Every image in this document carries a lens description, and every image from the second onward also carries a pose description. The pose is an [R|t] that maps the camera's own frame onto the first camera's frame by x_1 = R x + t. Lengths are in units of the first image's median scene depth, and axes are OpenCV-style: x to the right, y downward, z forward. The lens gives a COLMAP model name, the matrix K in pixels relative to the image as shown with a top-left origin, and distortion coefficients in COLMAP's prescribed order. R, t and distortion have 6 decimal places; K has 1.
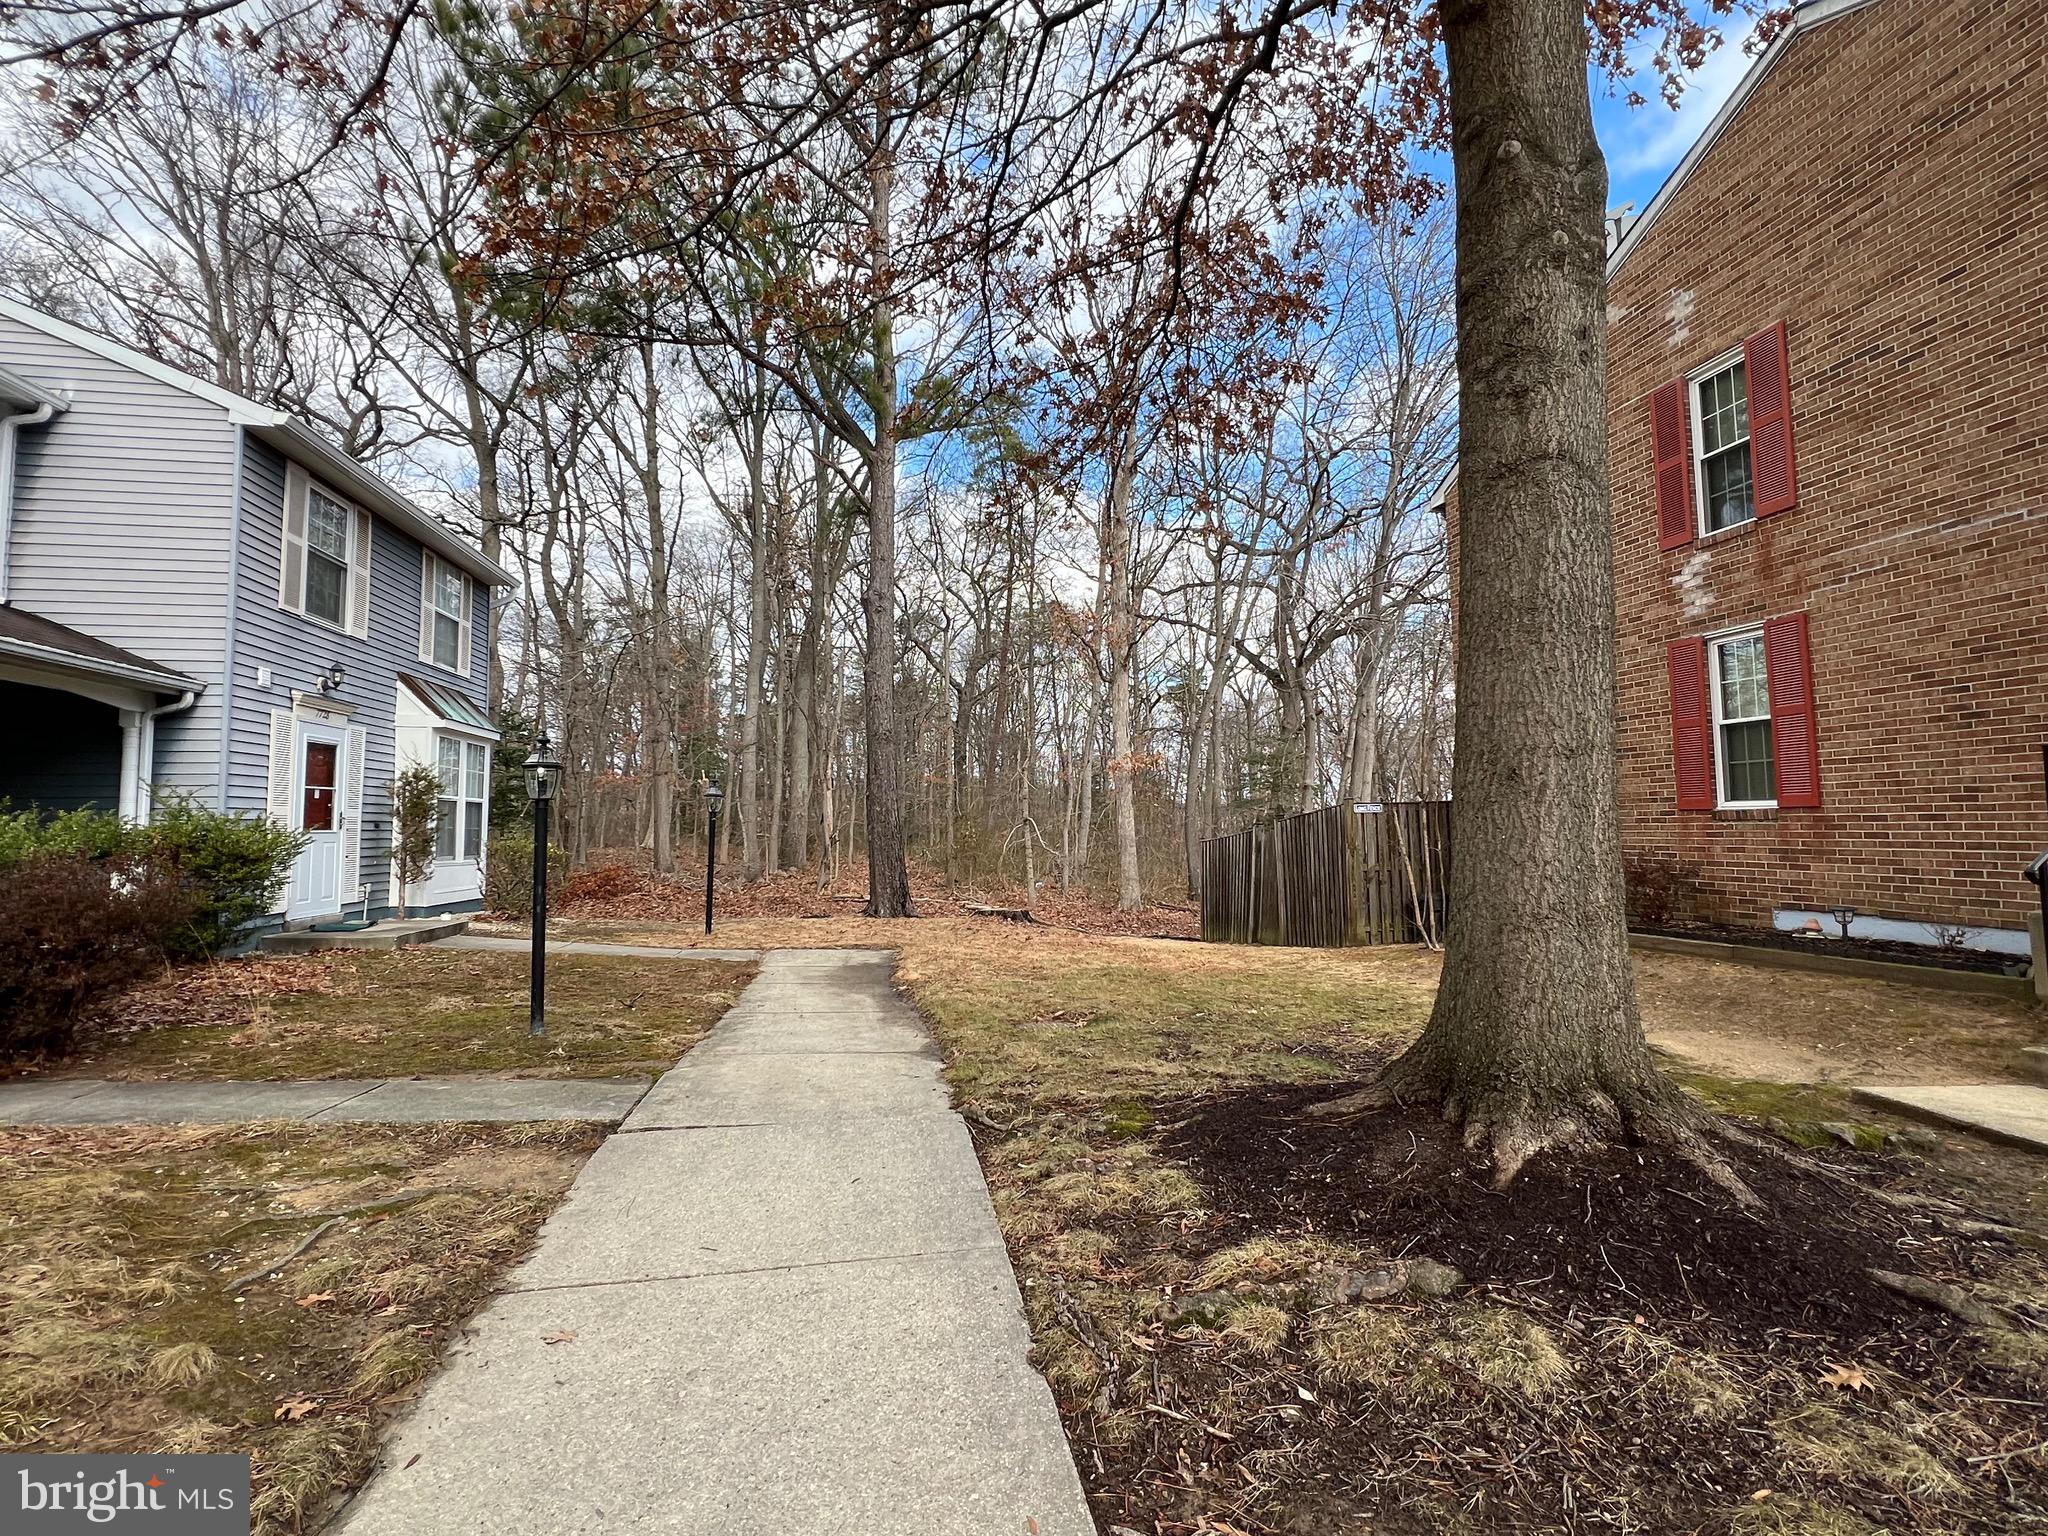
lens RADIAL K [[965.0, 0, 1005.9], [0, 965.0, 755.6], [0, 0, 1]] dist [-0.001596, -0.000073]
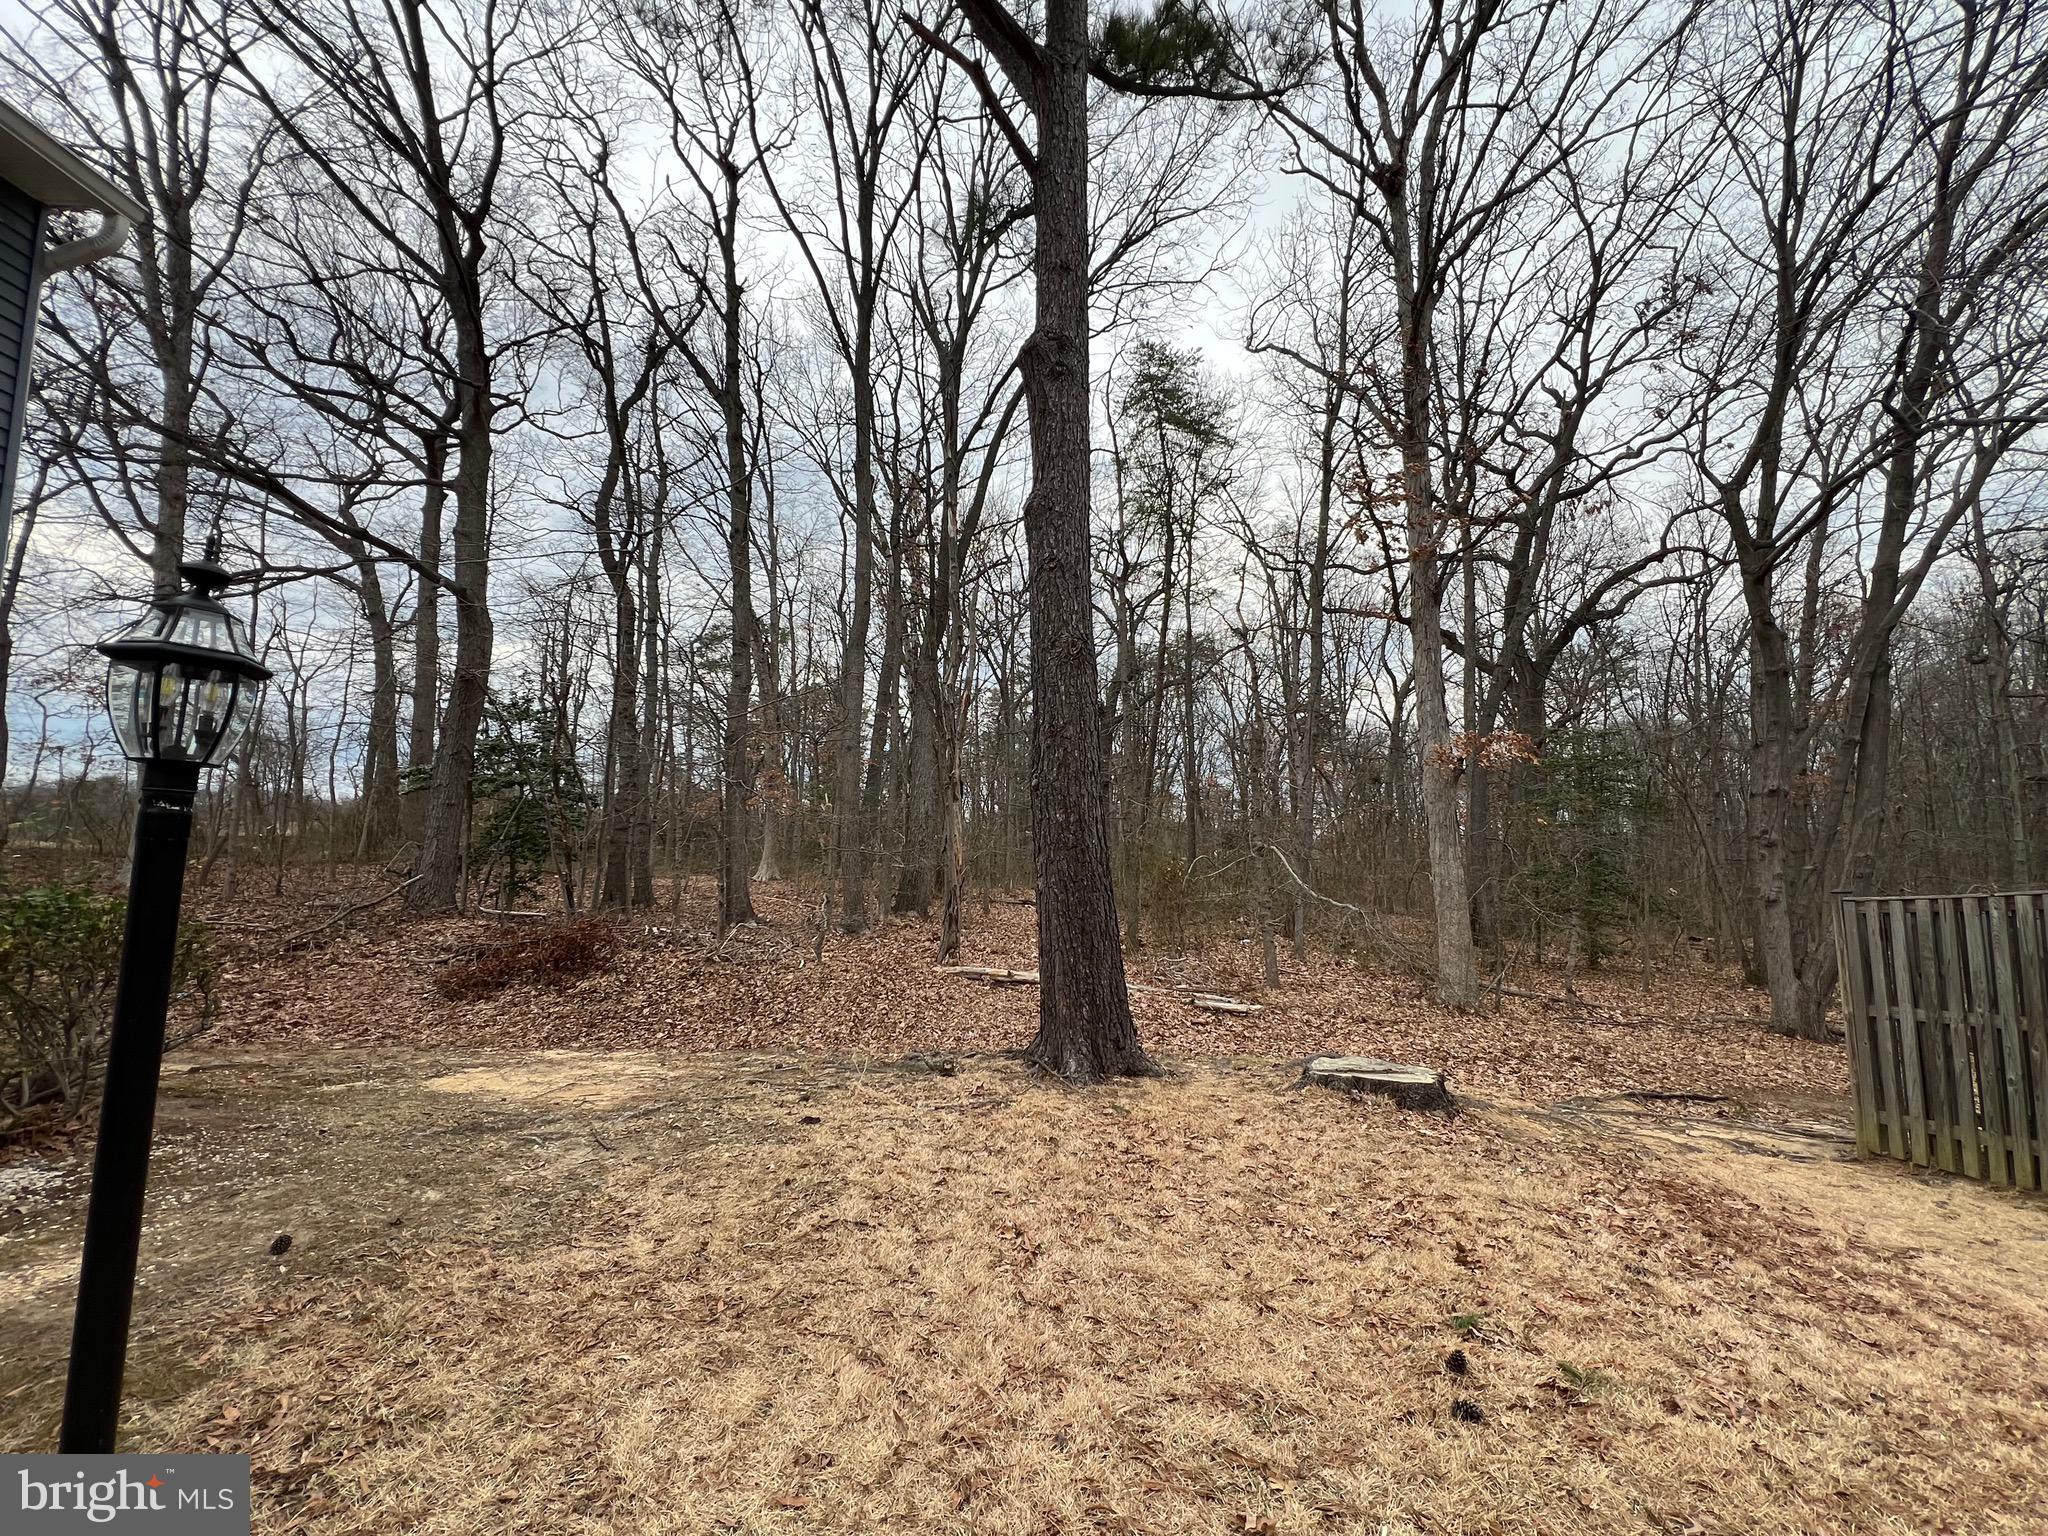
lens RADIAL K [[823.3, 0, 1016.7], [0, 823.3, 763.2], [0, 0, 1]] dist [-0.002482, 0.000011]
pose [[0.992366, -0.007710, -0.123088, -0.104605], [0.002786, 0.999191, -0.040130, 0.044685], [0.123298, 0.039480, 0.991584, 0.621692]]
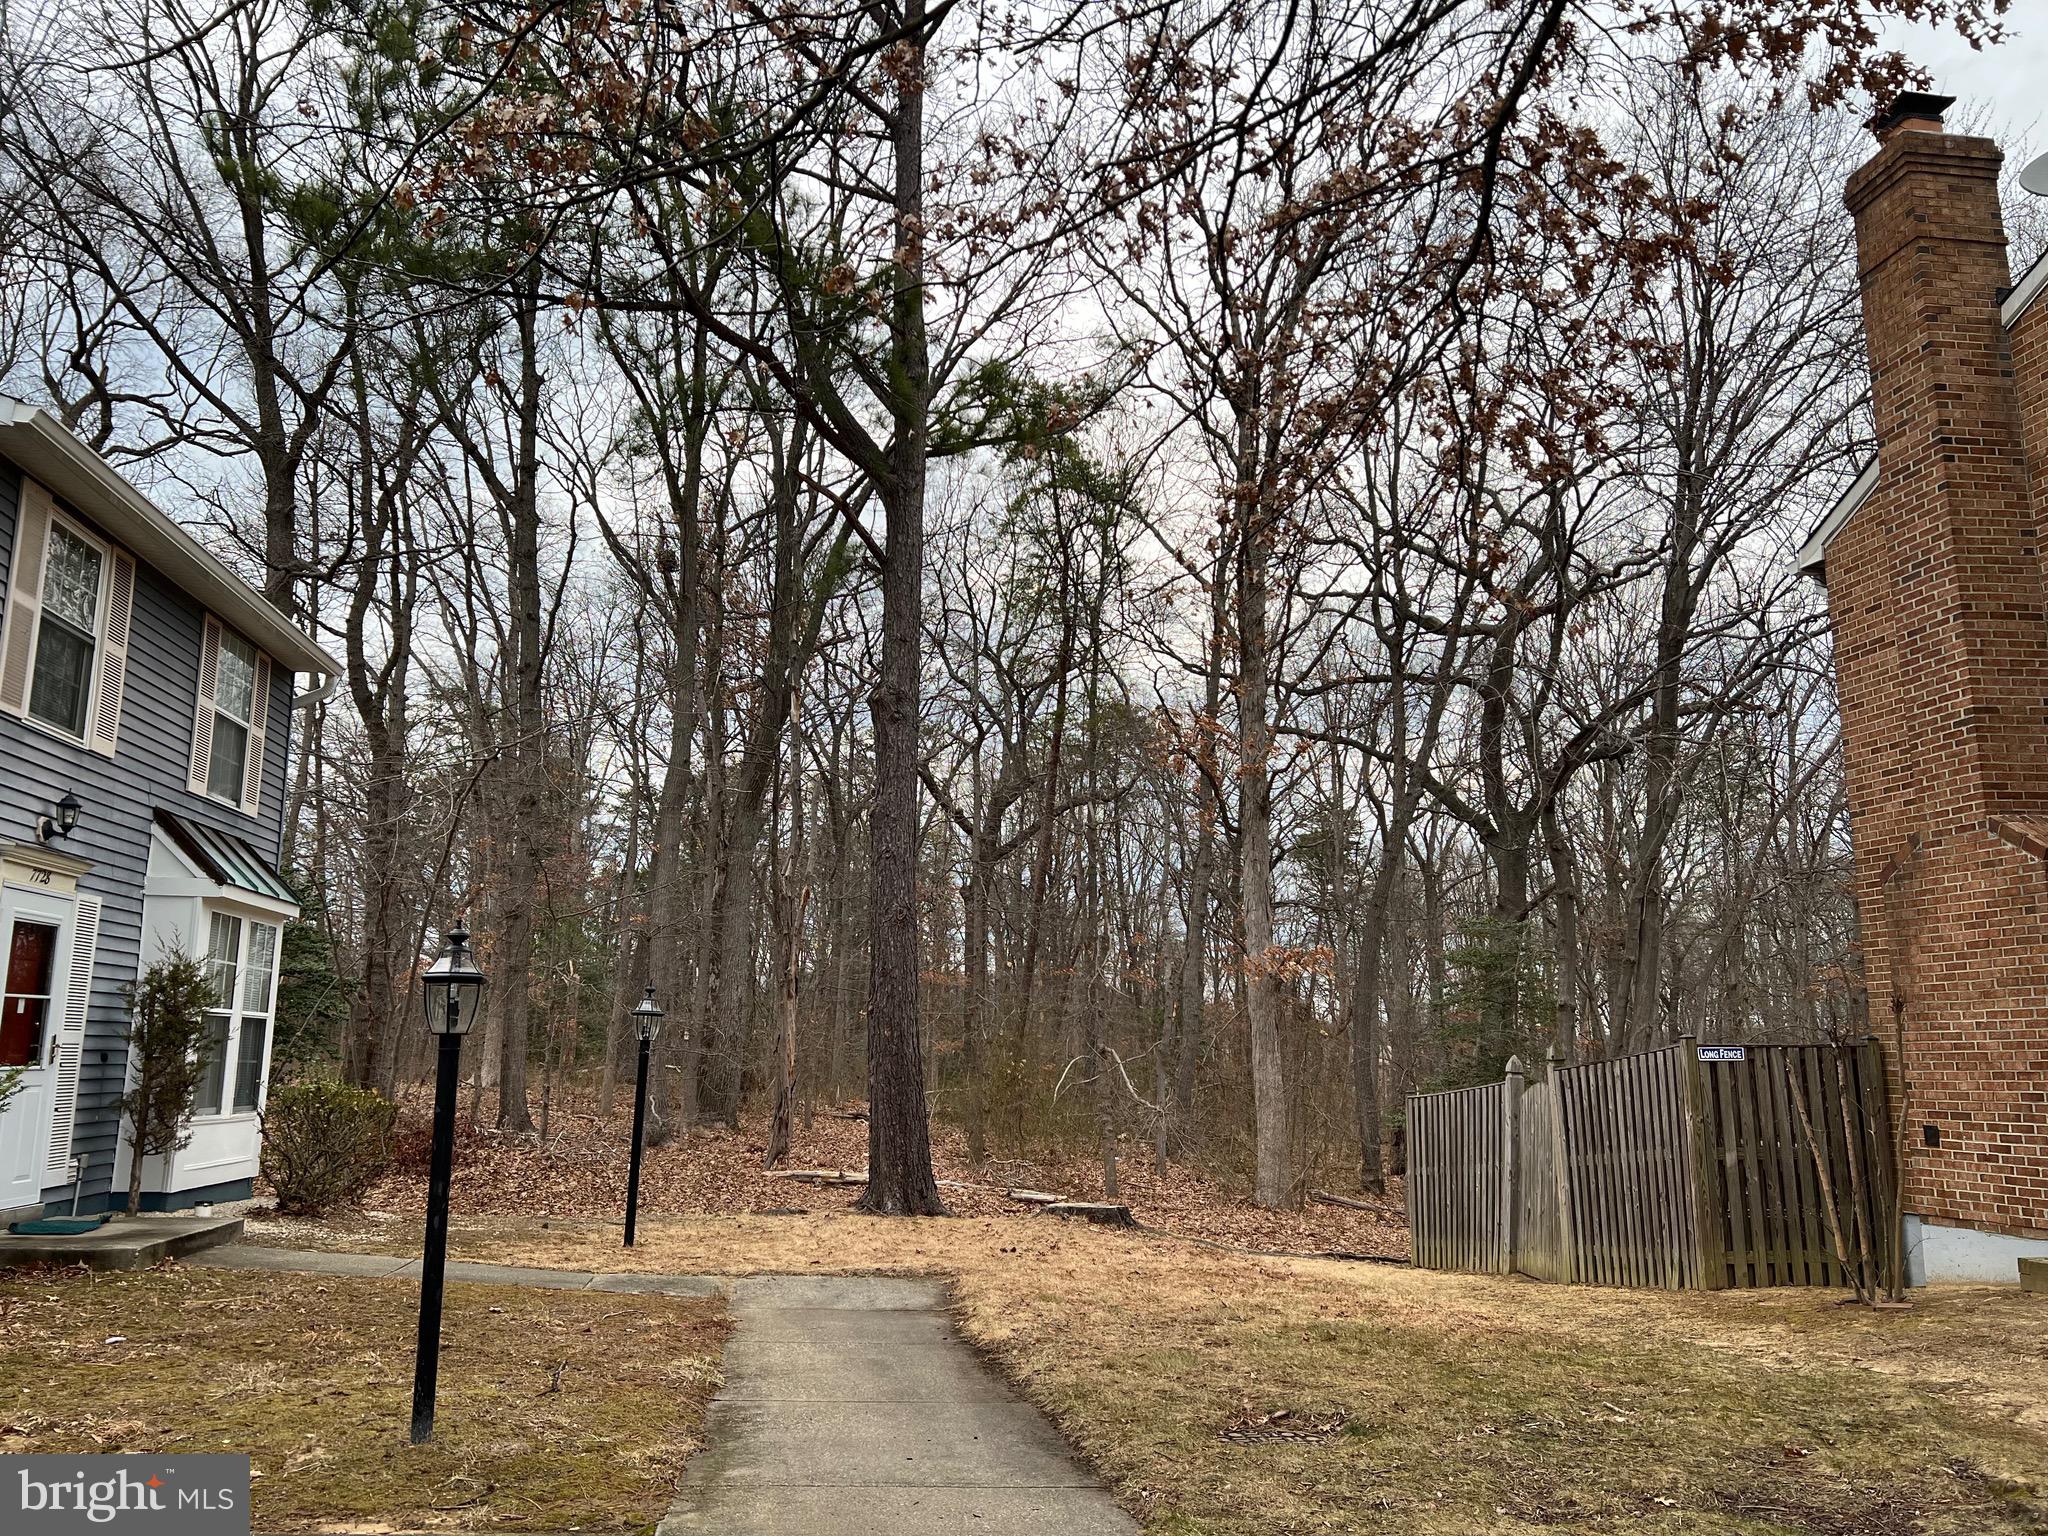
lens RADIAL K [[1511.6, 0, 1002.5], [0, 1511.6, 778.5], [0, 0, 1]] dist [0.084497, -0.114955]
pose [[0.999682, 0.013628, -0.021236, -0.038718], [-0.015806, 0.994236, -0.106046, -0.005896], [0.019668, 0.106348, 0.994134, 0.012303]]
